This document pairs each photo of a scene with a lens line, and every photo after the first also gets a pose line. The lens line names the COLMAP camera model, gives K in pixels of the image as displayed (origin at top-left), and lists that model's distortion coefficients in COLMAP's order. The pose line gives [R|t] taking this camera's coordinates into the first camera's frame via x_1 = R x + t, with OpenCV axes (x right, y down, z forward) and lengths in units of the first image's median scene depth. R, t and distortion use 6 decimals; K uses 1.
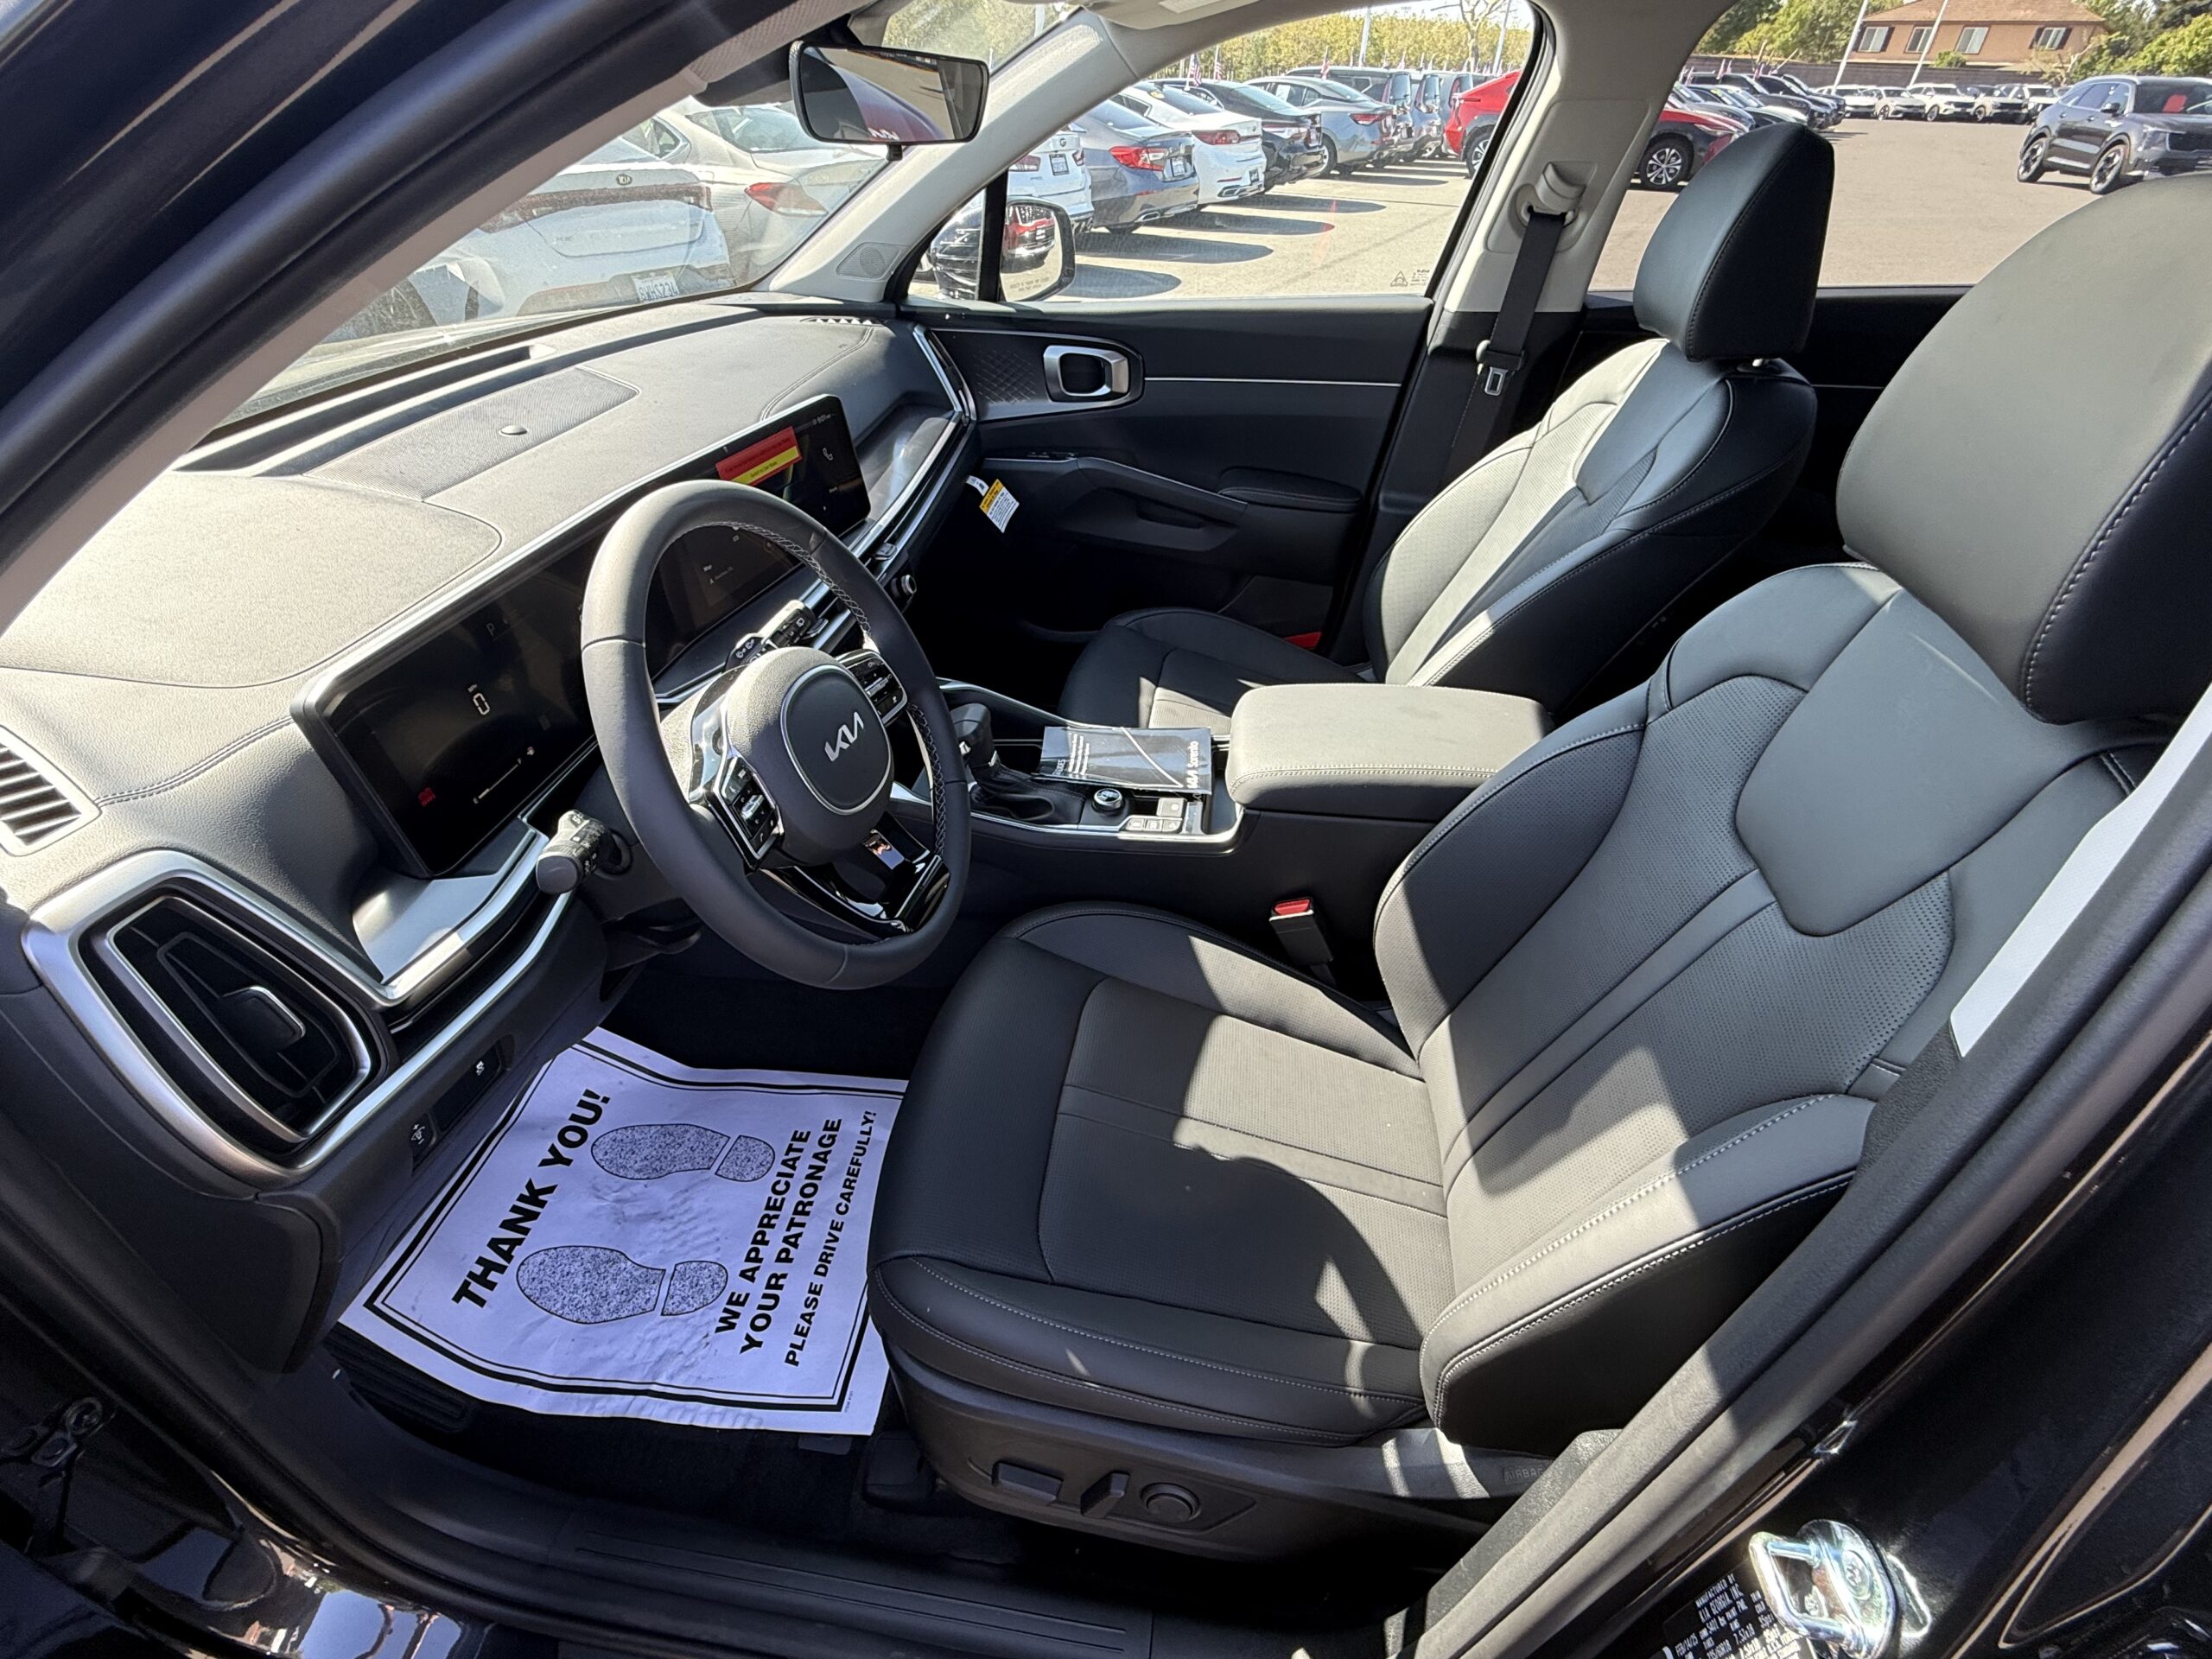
lens RADIAL K [[1035.7, 0, 1099.7], [0, 1035.7, 842.3], [0, 0, 1]] dist [0.006556, 0.000899]
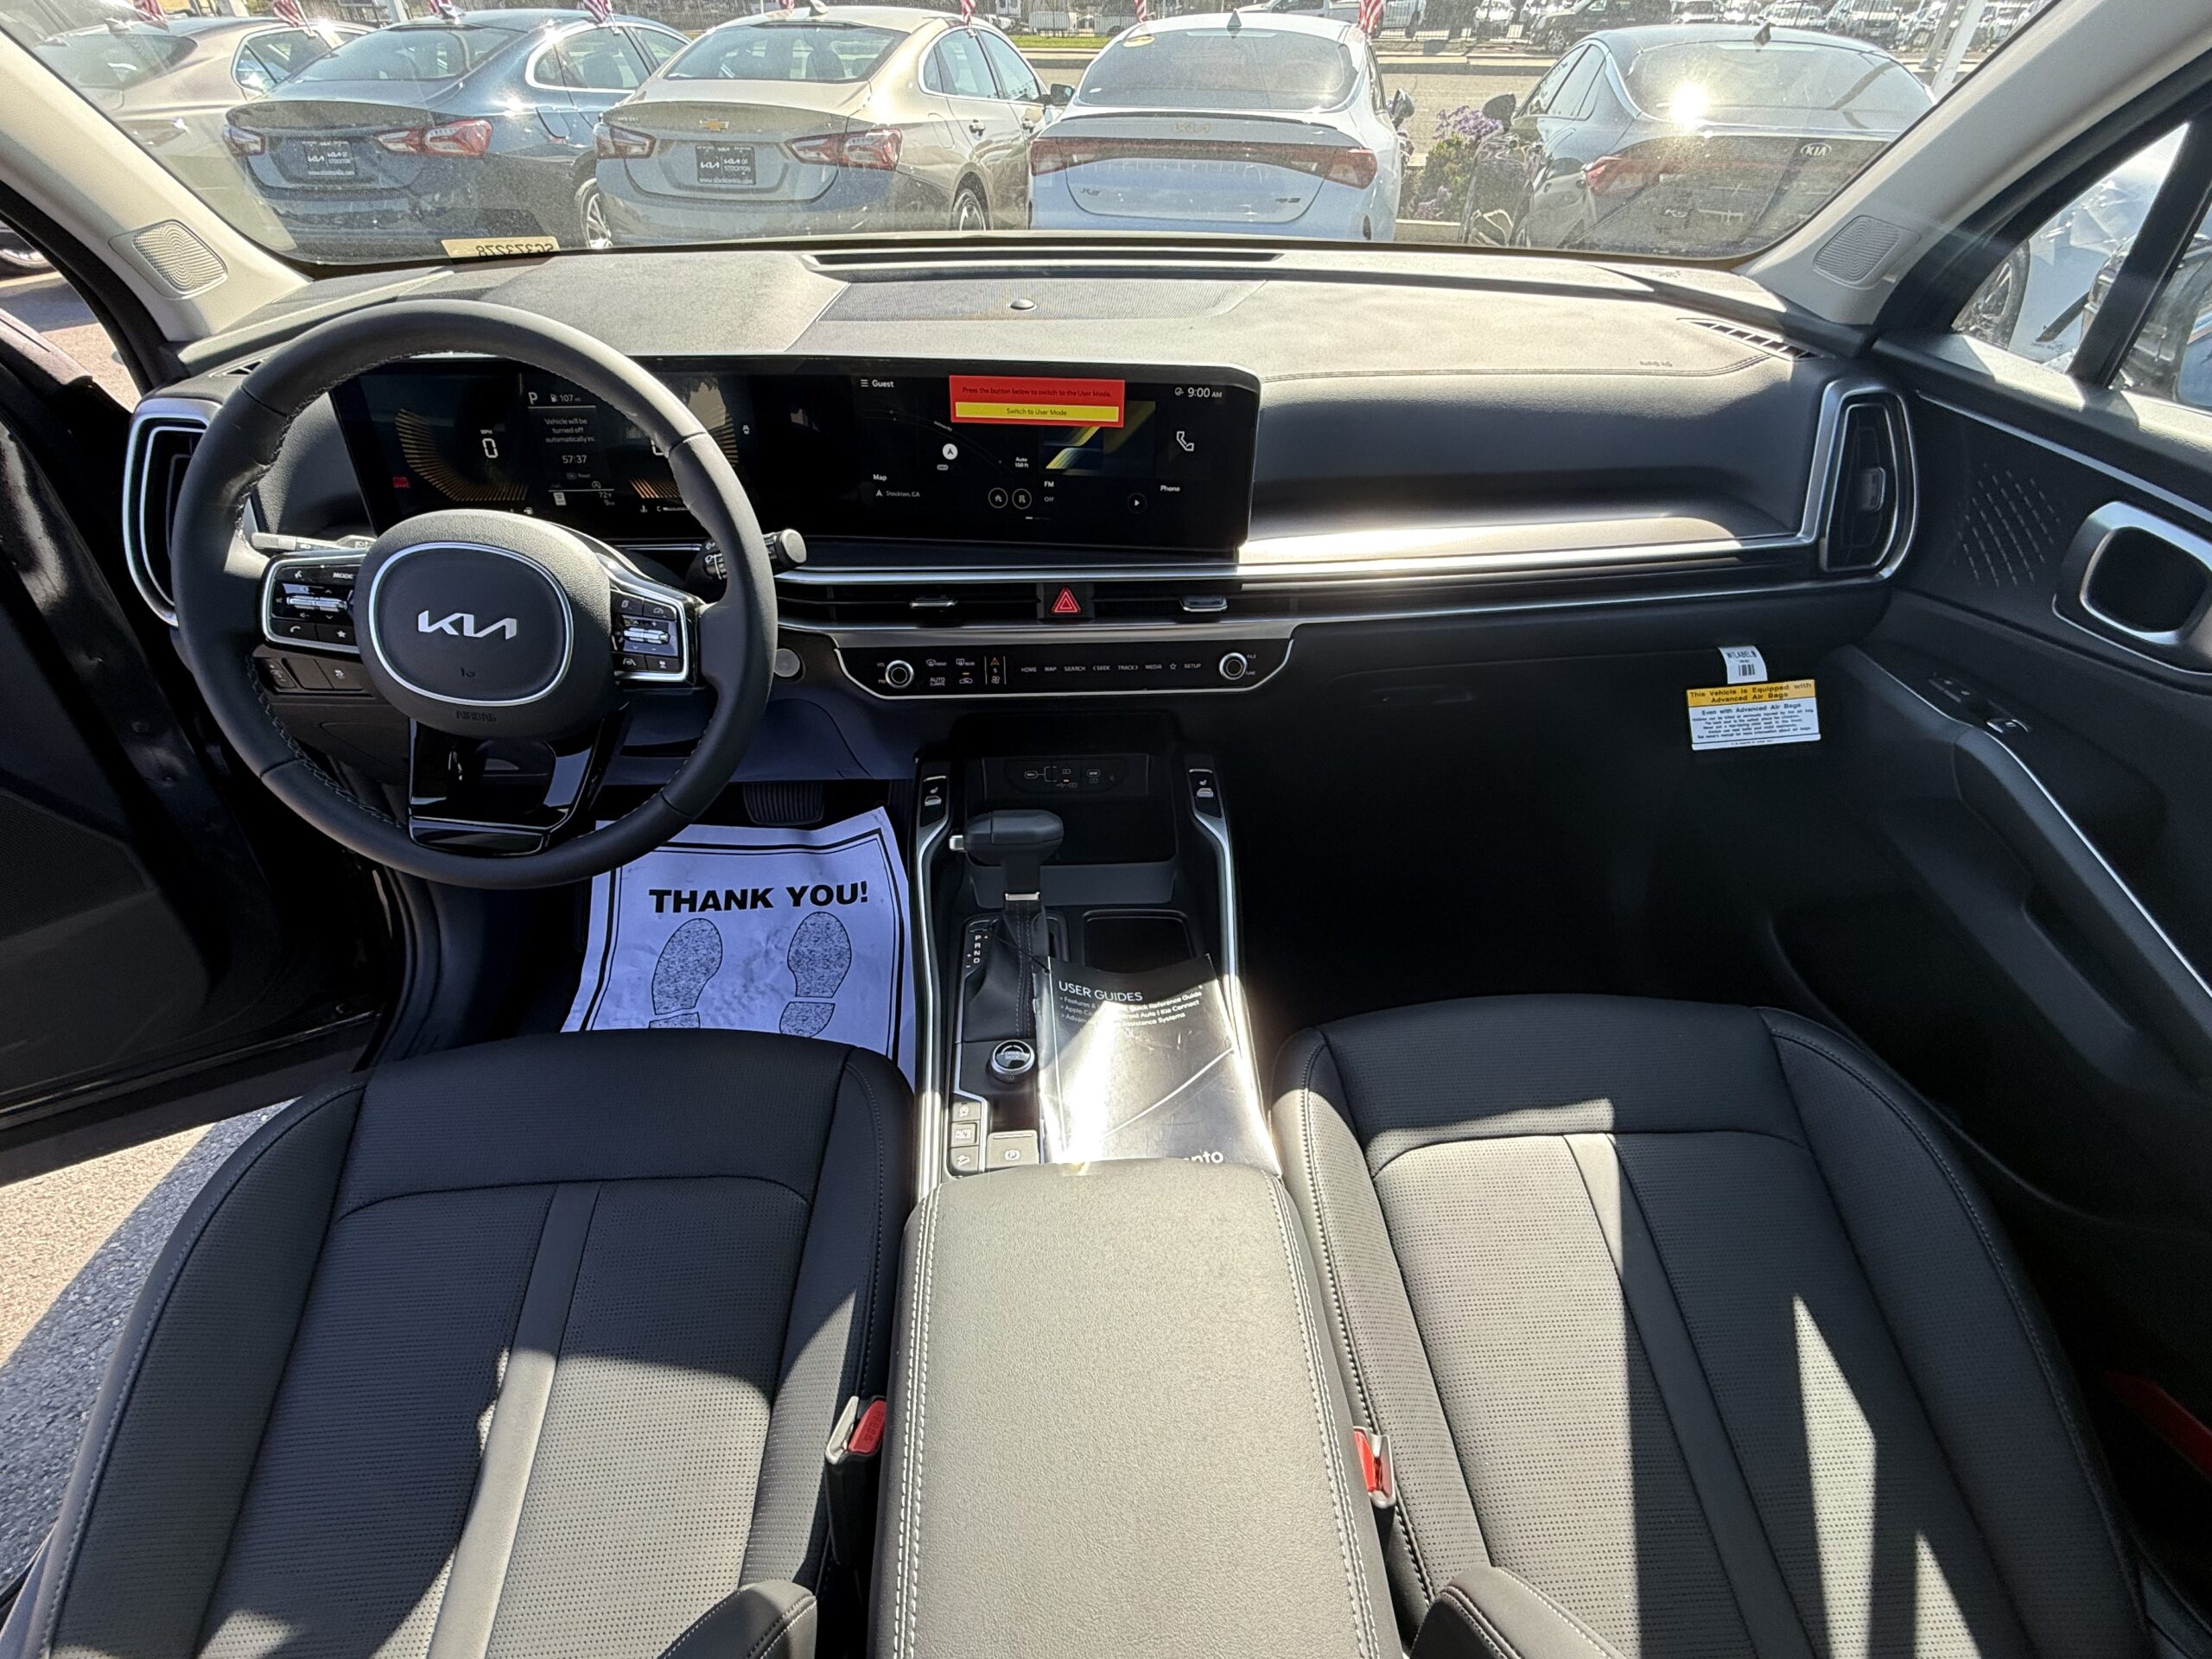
lens RADIAL K [[1035.7, 0, 1104.4], [0, 1035.7, 823.6], [0, 0, 1]] dist [0.006556, 0.000899]
pose [[0.196089, 0.586531, -0.785831, 0.435777], [-0.587791, 0.711761, 0.384575, -0.425678], [0.784889, 0.386493, 0.484326, 0.708022]]
